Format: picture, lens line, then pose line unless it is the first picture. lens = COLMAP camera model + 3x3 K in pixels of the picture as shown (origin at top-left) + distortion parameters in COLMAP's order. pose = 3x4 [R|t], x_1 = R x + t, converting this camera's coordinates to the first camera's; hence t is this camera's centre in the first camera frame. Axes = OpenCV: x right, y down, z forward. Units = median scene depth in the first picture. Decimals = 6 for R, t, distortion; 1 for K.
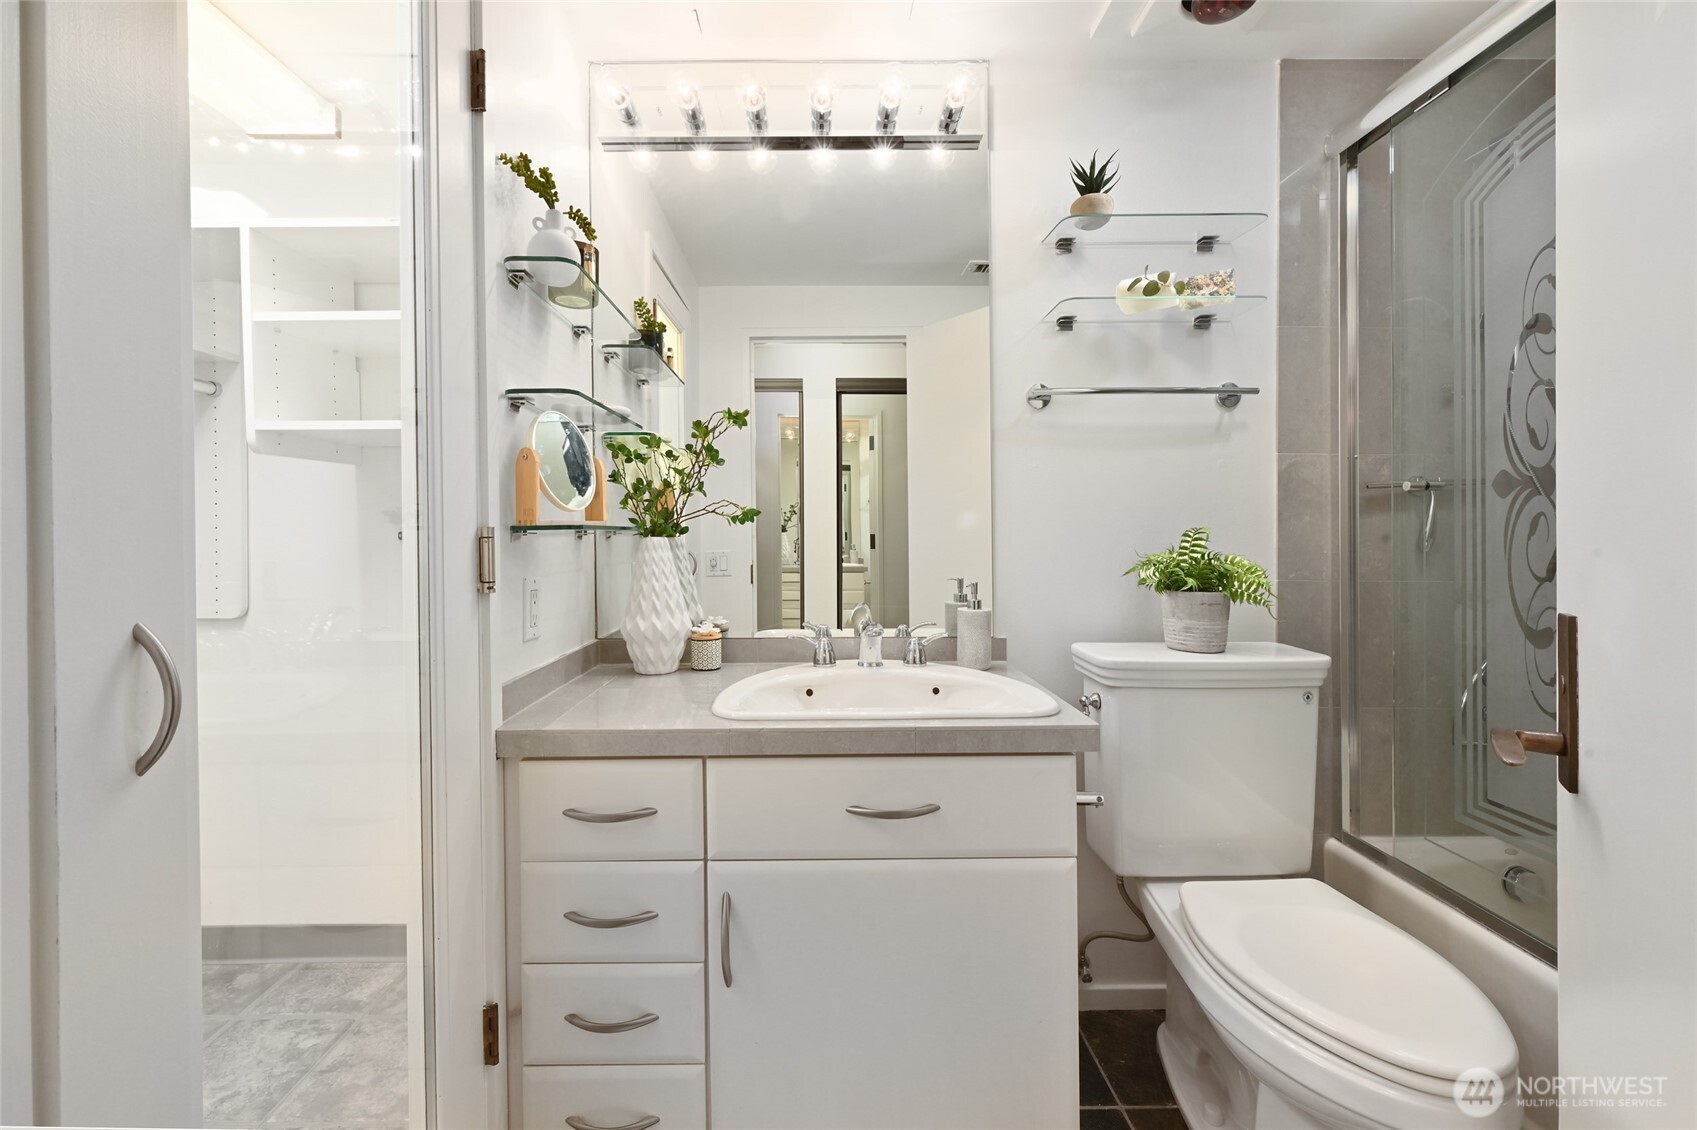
lens RADIAL K [[681.9, 0, 780.4], [0, 681.9, 530.7], [0, 0, 1]] dist [-0.007214, 0.000657]
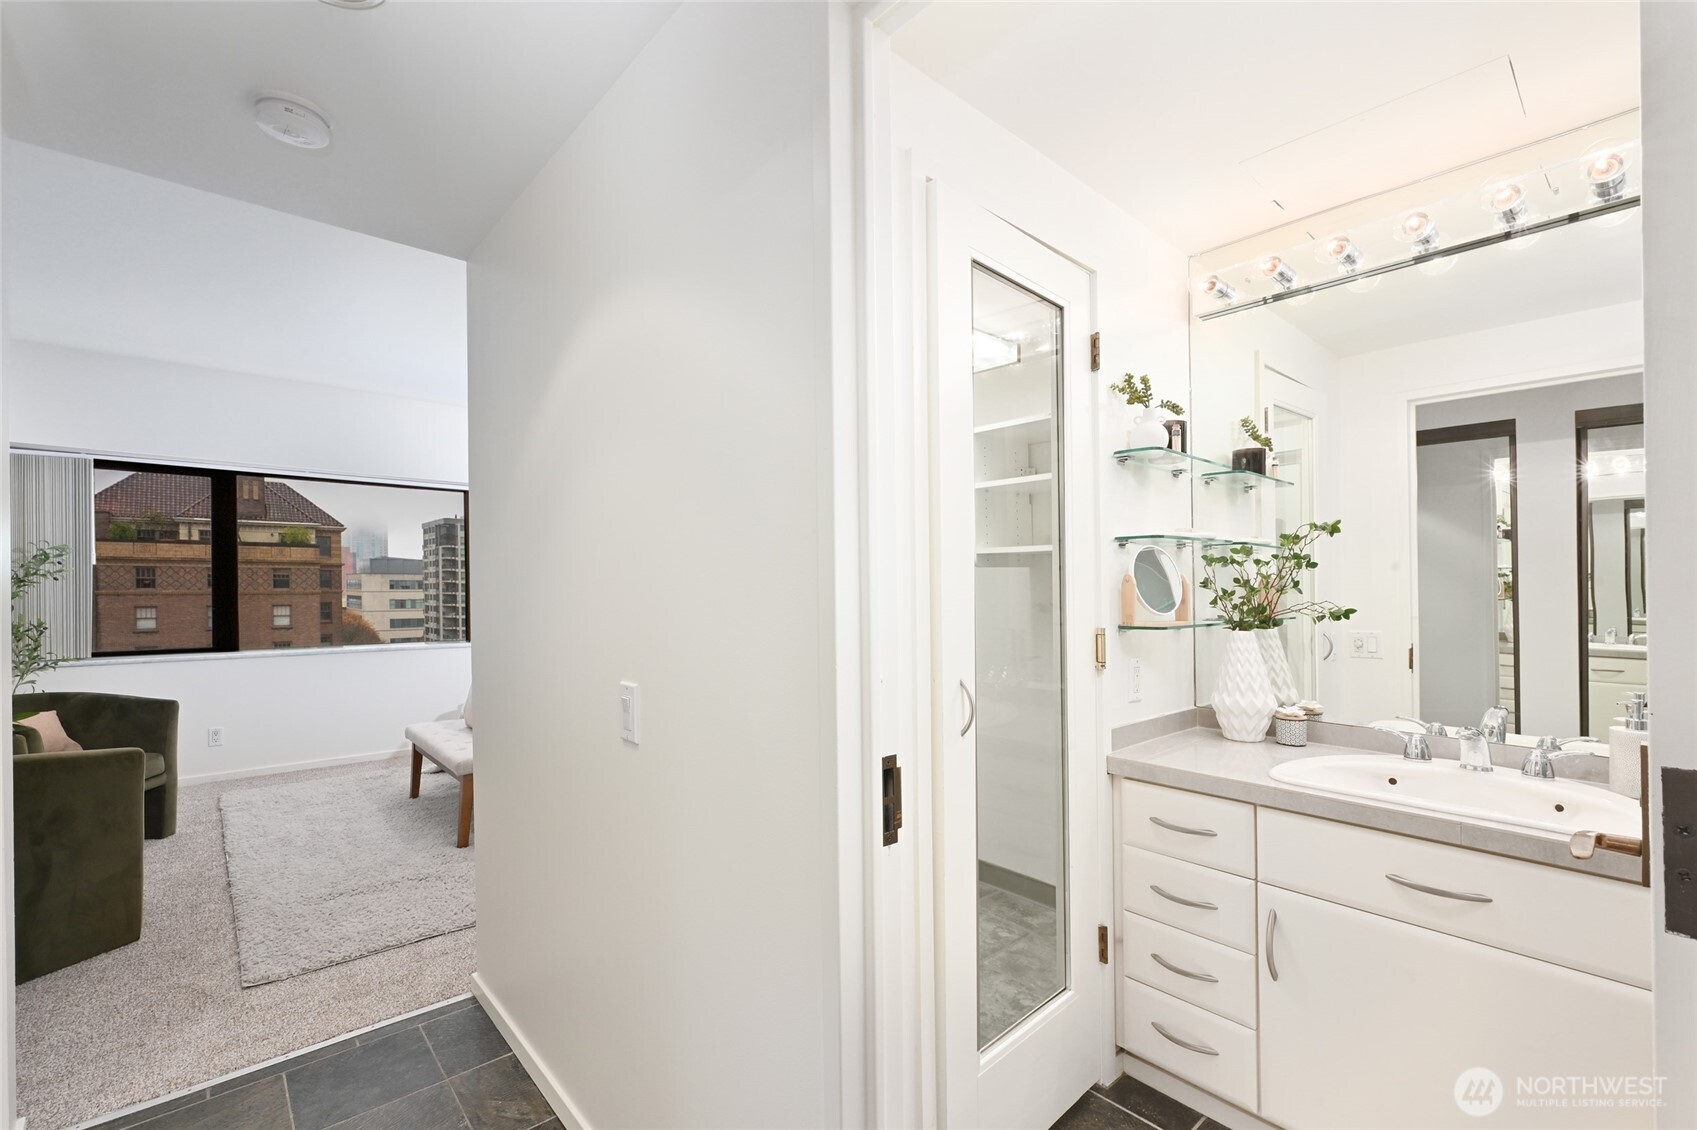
lens RADIAL K [[720.8, 0, 839.8], [0, 720.8, 573.7], [0, 0, 1]] dist [0.009758, -0.000544]
pose [[0.684198, -0.001777, -0.729295, 0.285868], [0.000793, 0.999998, -0.001692, -0.096408], [0.729296, 0.000580, 0.684198, -0.452069]]
